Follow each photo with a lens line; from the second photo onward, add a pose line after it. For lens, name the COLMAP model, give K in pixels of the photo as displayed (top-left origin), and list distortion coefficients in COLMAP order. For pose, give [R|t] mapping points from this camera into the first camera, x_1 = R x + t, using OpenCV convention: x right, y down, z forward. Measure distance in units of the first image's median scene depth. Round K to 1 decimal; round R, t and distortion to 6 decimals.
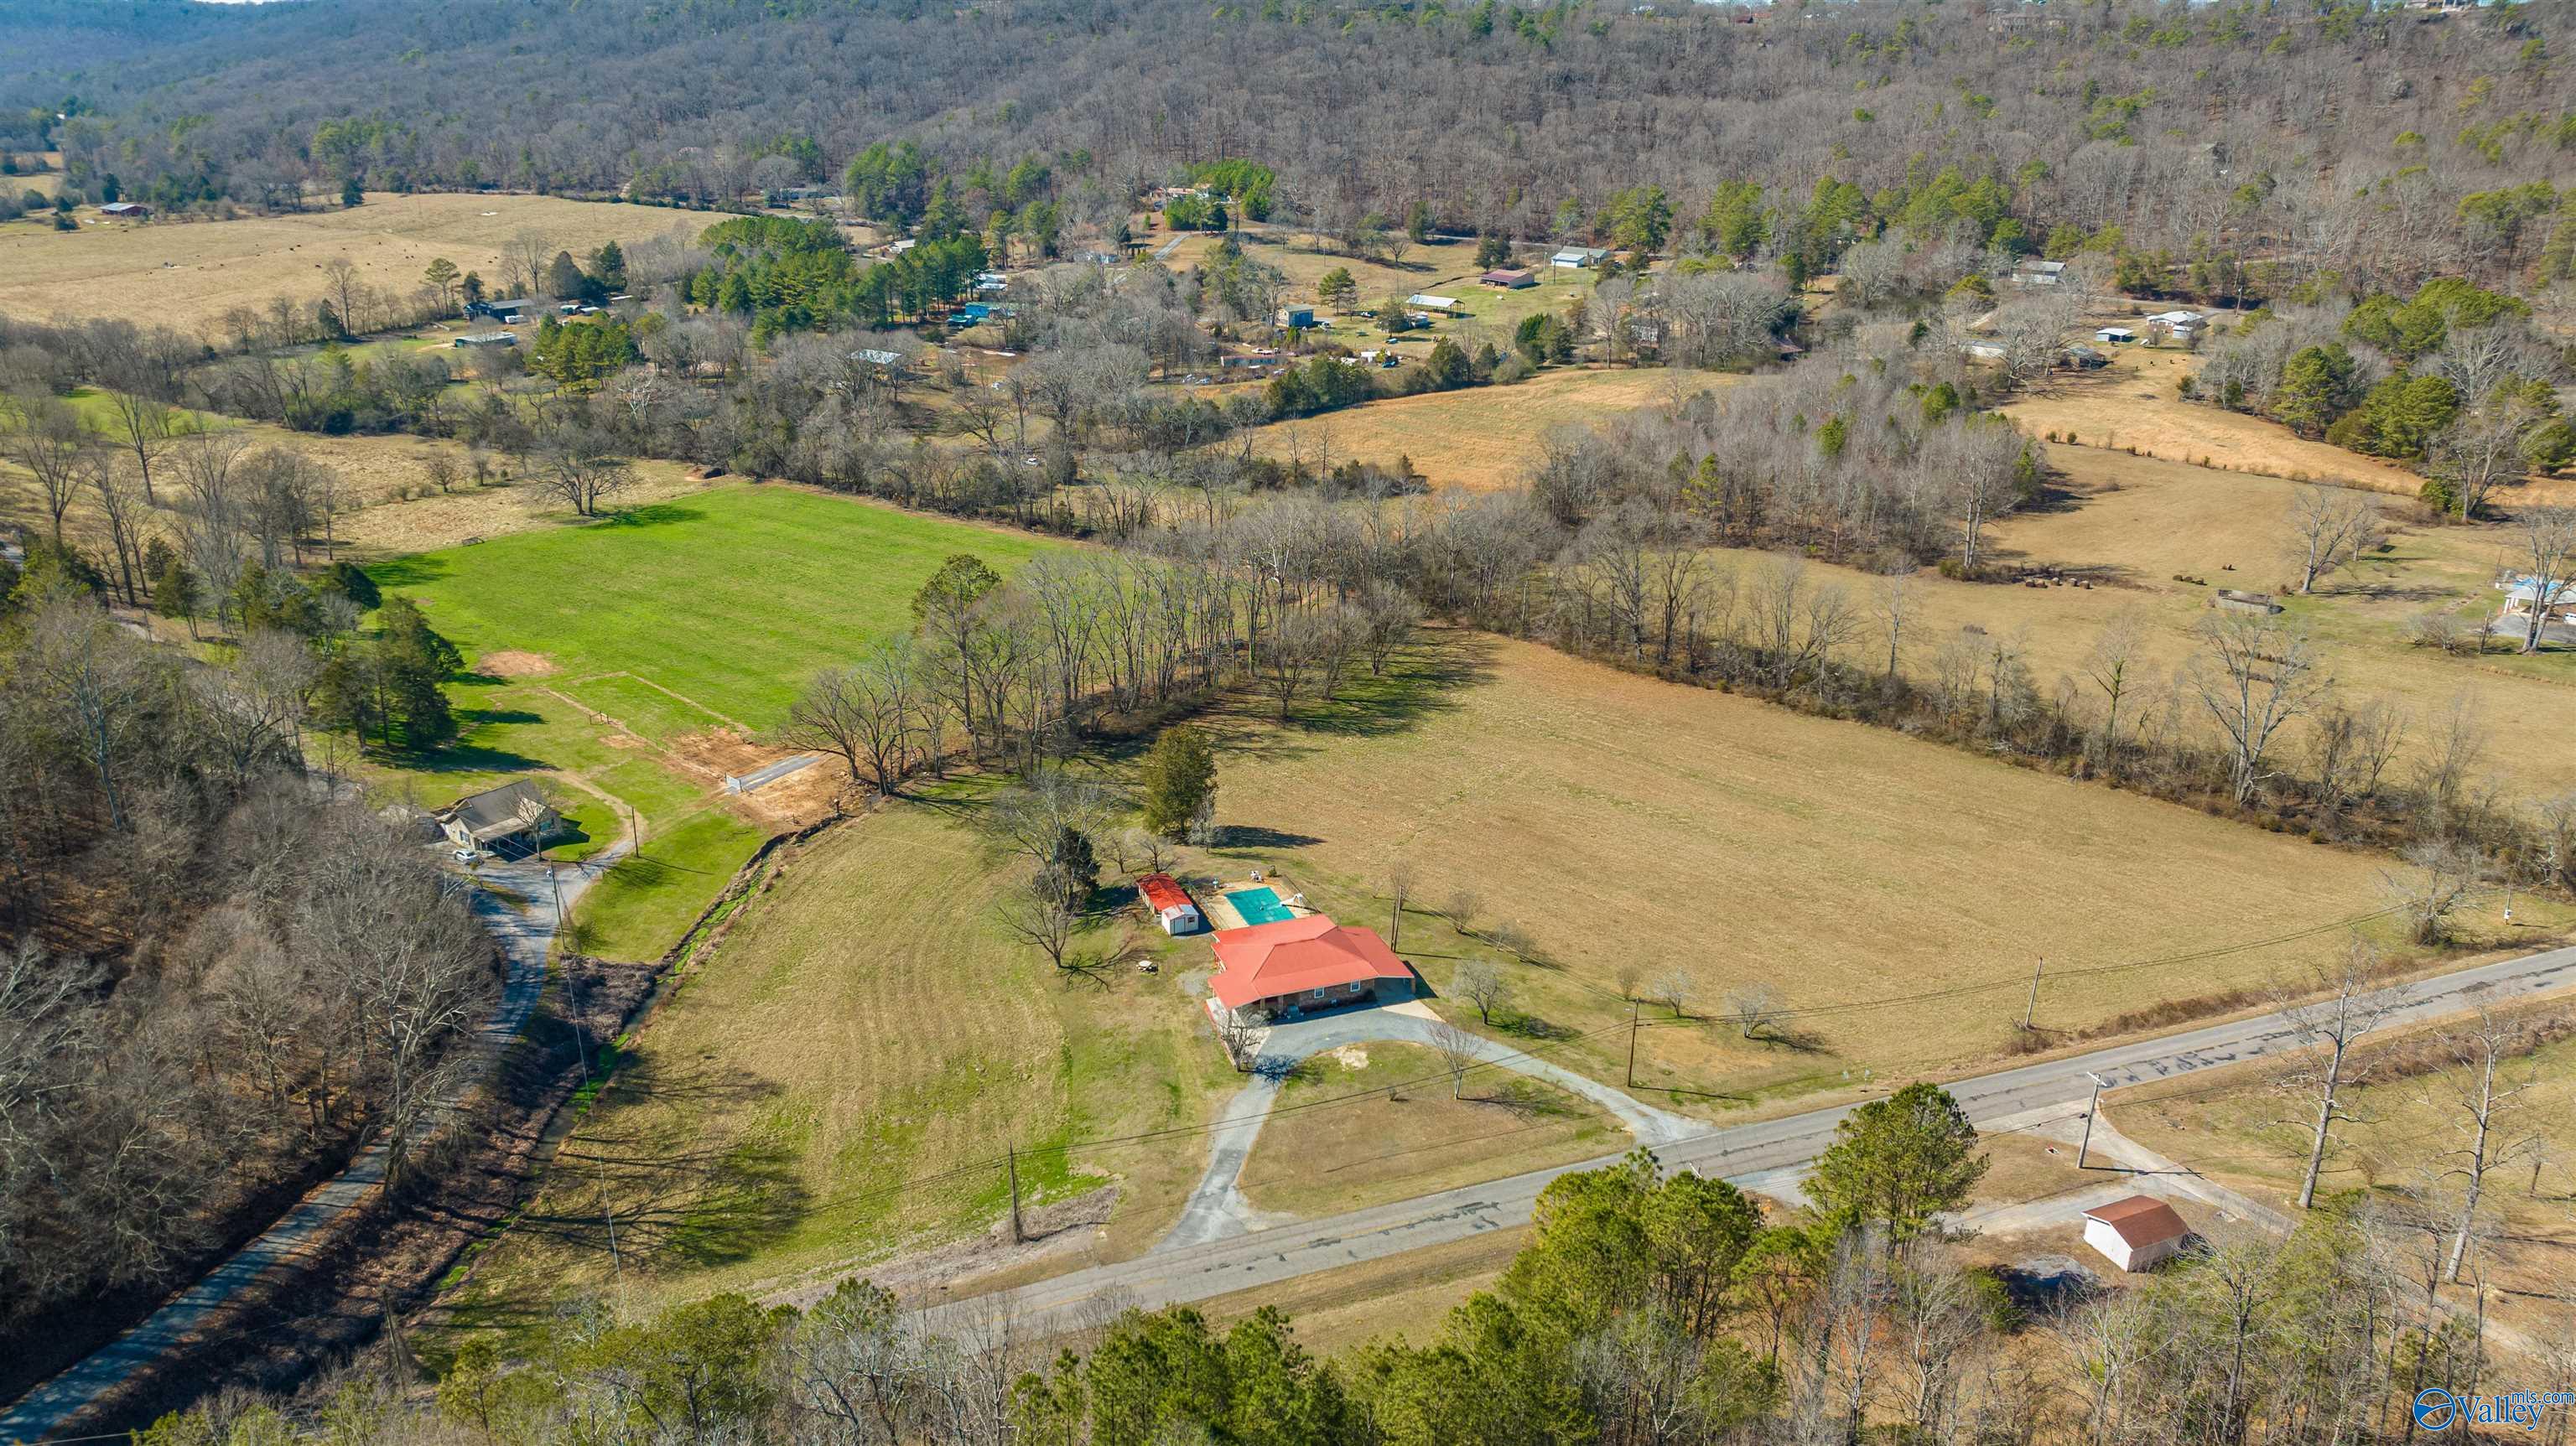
lens RADIAL K [[1788.7, 0, 1288.0], [0, 1788.7, 723.0], [0, 0, 1]] dist [-0.008217, 0.002105]
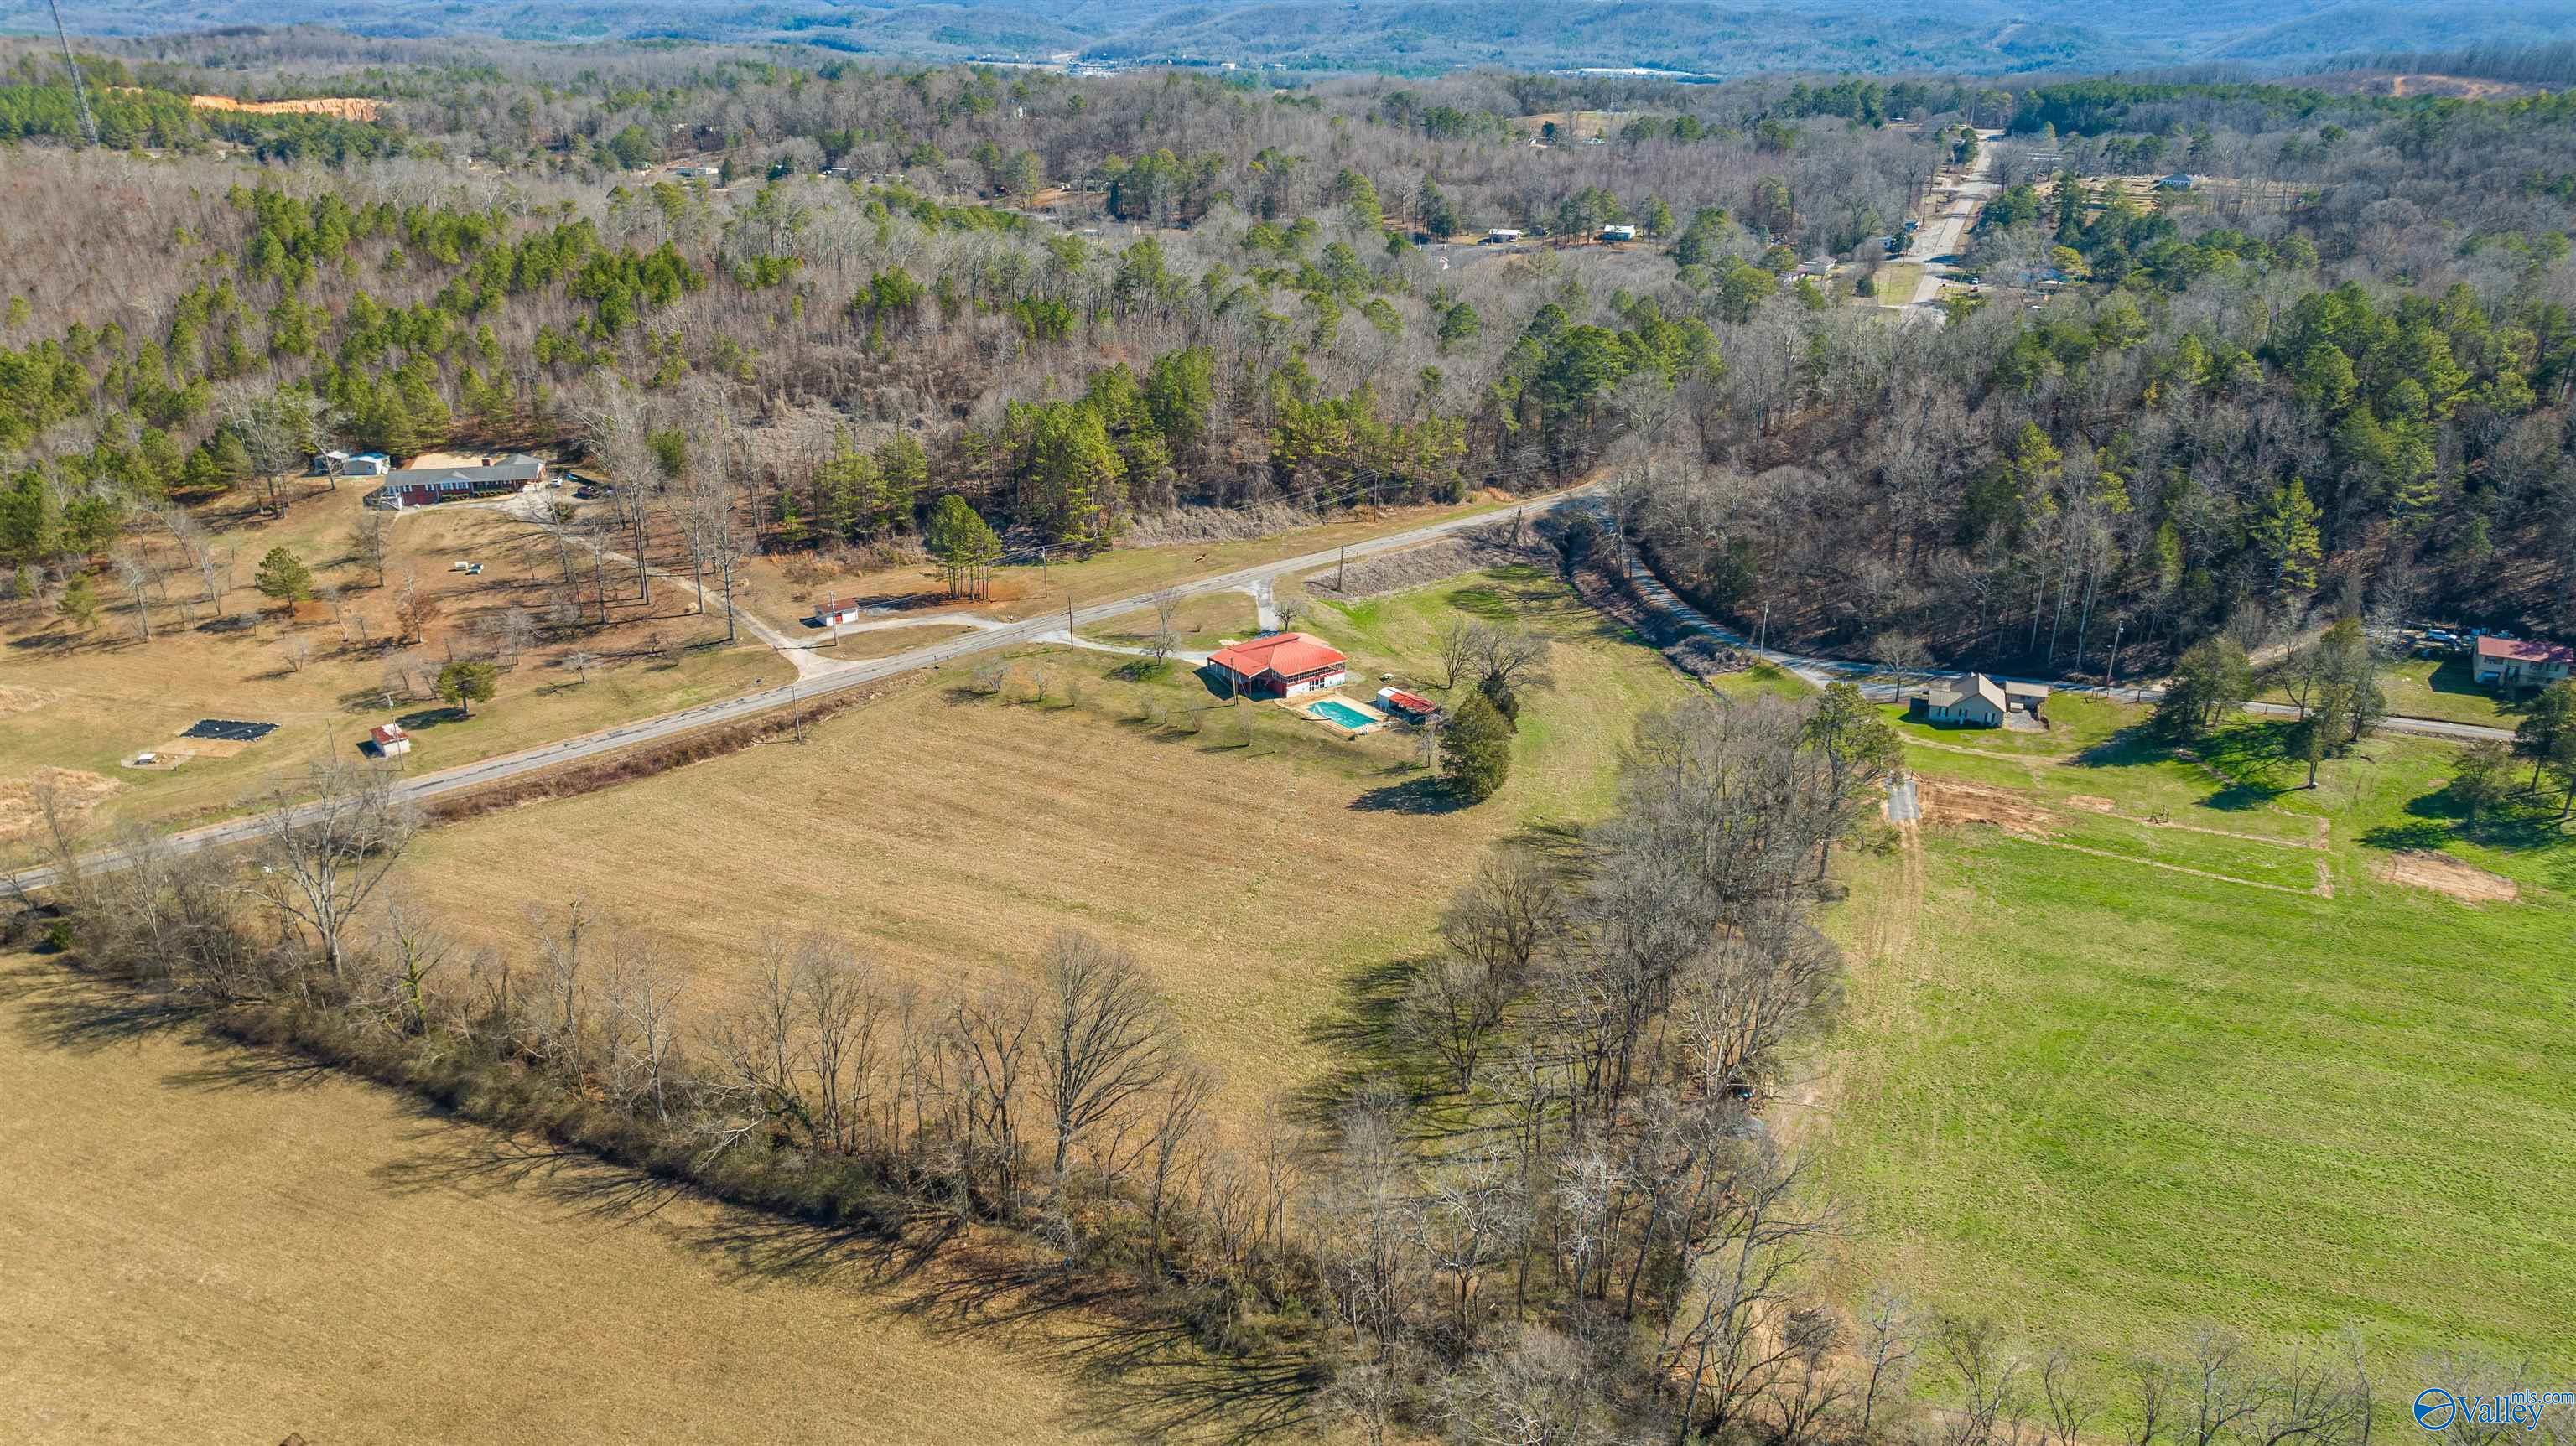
lens RADIAL K [[1788.7, 0, 1288.0], [0, 1788.7, 723.0], [0, 0, 1]] dist [-0.008217, 0.002105]
pose [[-0.963285, 0.066966, -0.259997, 0.330638], [-0.122610, 0.751789, 0.647904, -0.664331], [0.238851, 0.655994, -0.715976, 1.733924]]
